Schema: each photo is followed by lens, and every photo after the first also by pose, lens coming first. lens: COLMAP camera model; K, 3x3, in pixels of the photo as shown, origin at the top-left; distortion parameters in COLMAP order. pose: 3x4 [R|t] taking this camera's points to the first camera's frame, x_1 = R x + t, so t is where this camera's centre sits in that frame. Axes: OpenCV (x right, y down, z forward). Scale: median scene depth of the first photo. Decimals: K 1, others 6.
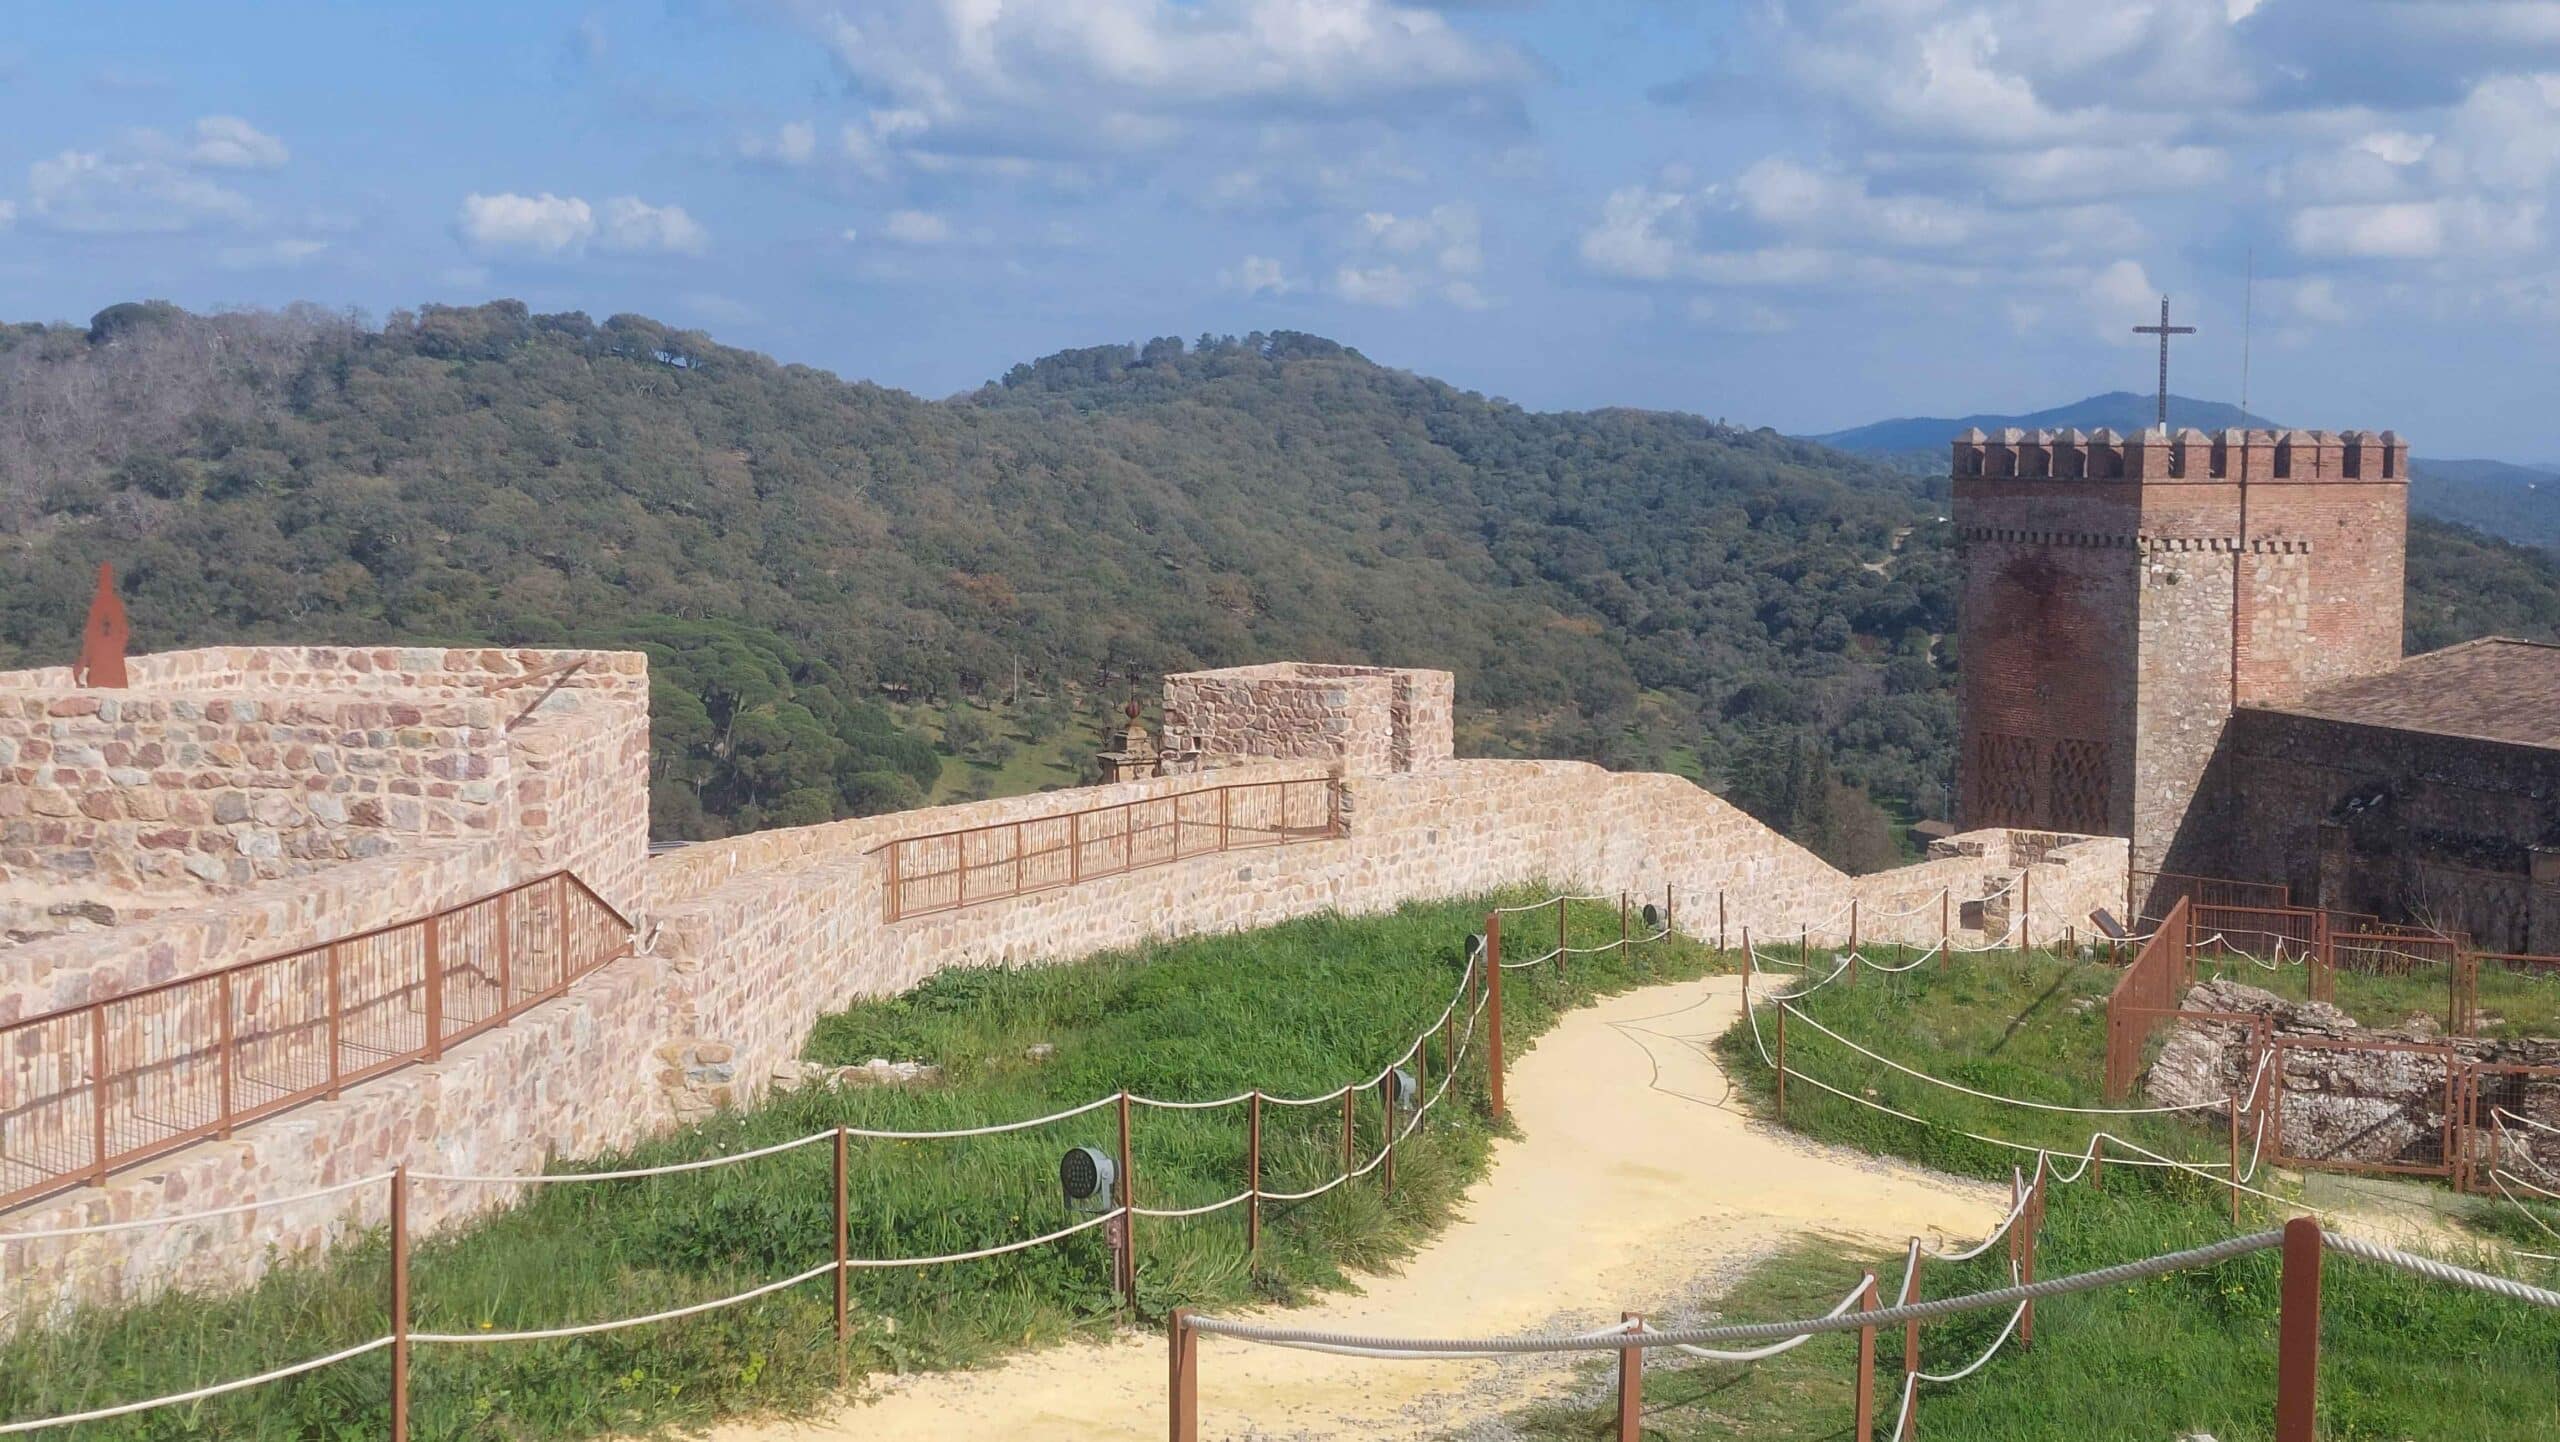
lens RADIAL K [[2968.9, 0, 1283.2], [0, 2968.9, 726.9], [0, 0, 1]] dist [-0.021749, 0.000000]
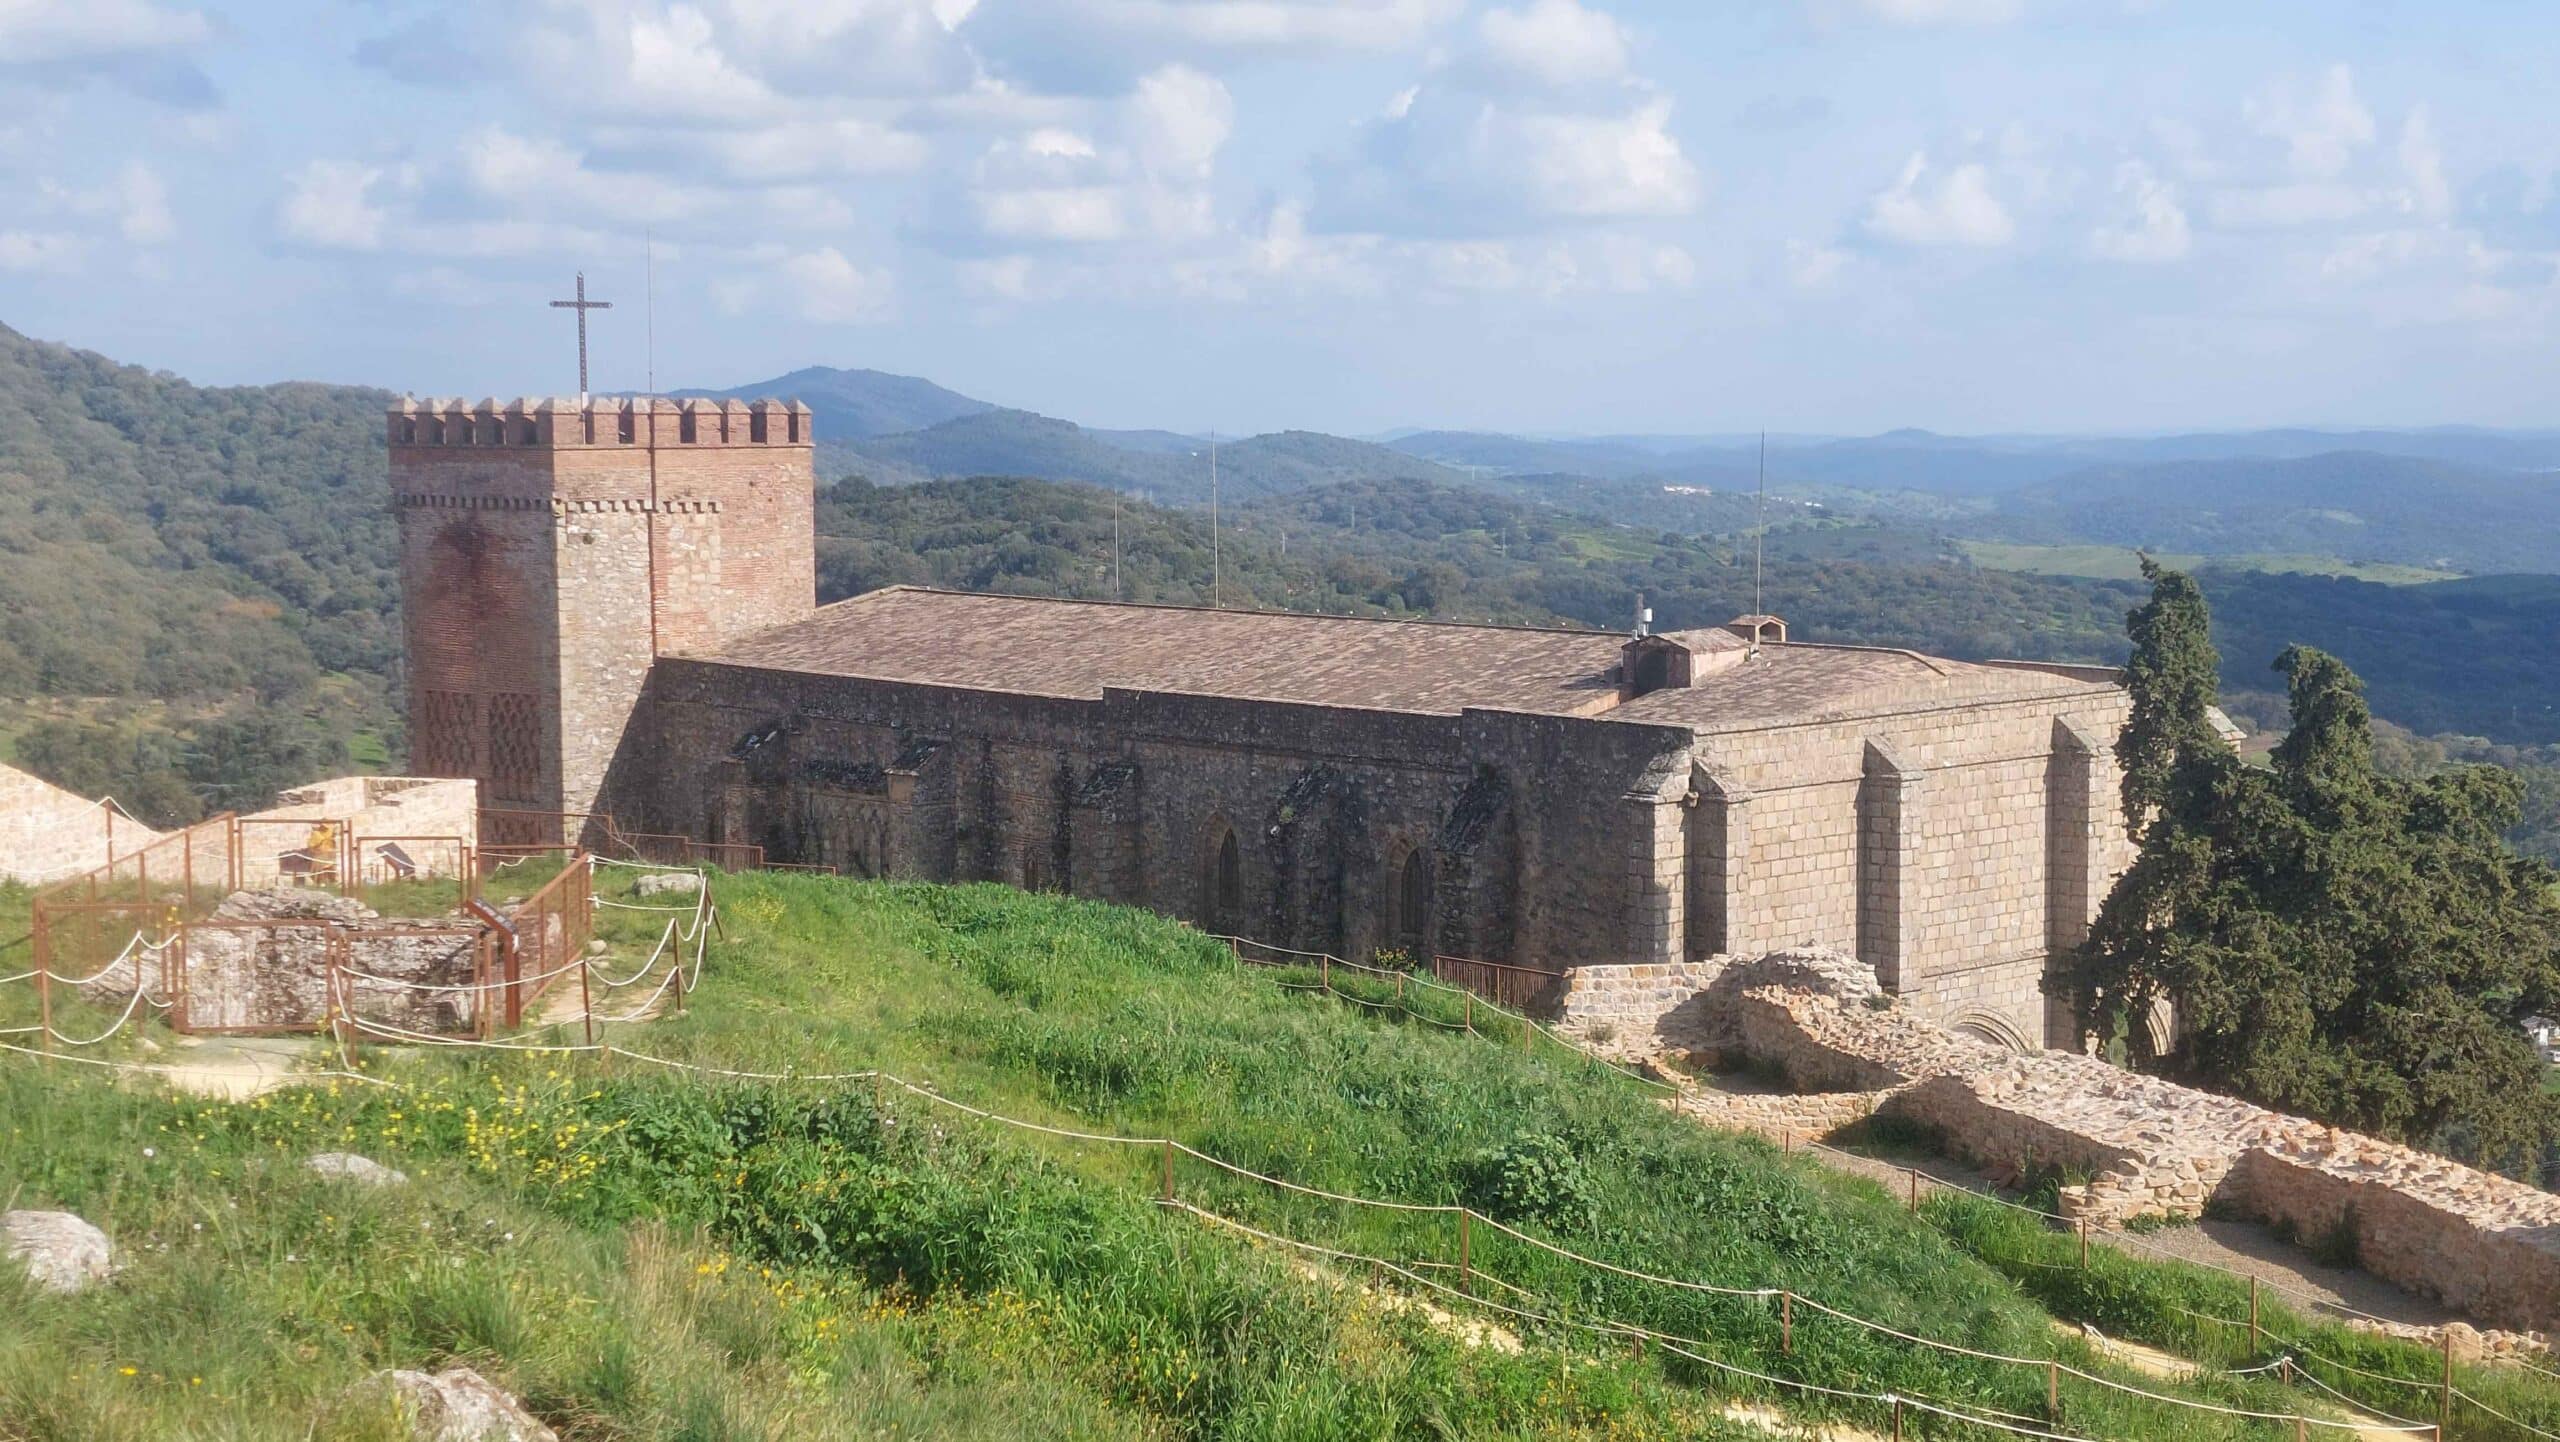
lens RADIAL K [[2968.9, 0, 1283.5], [0, 2968.9, 711.8], [0, 0, 1]] dist [-0.021749, 0.000000]
pose [[0.912211, -0.043176, 0.407440, 0.087757], [0.041771, 0.999051, 0.012350, 0.009216], [-0.407587, 0.005753, 0.913148, -0.072347]]
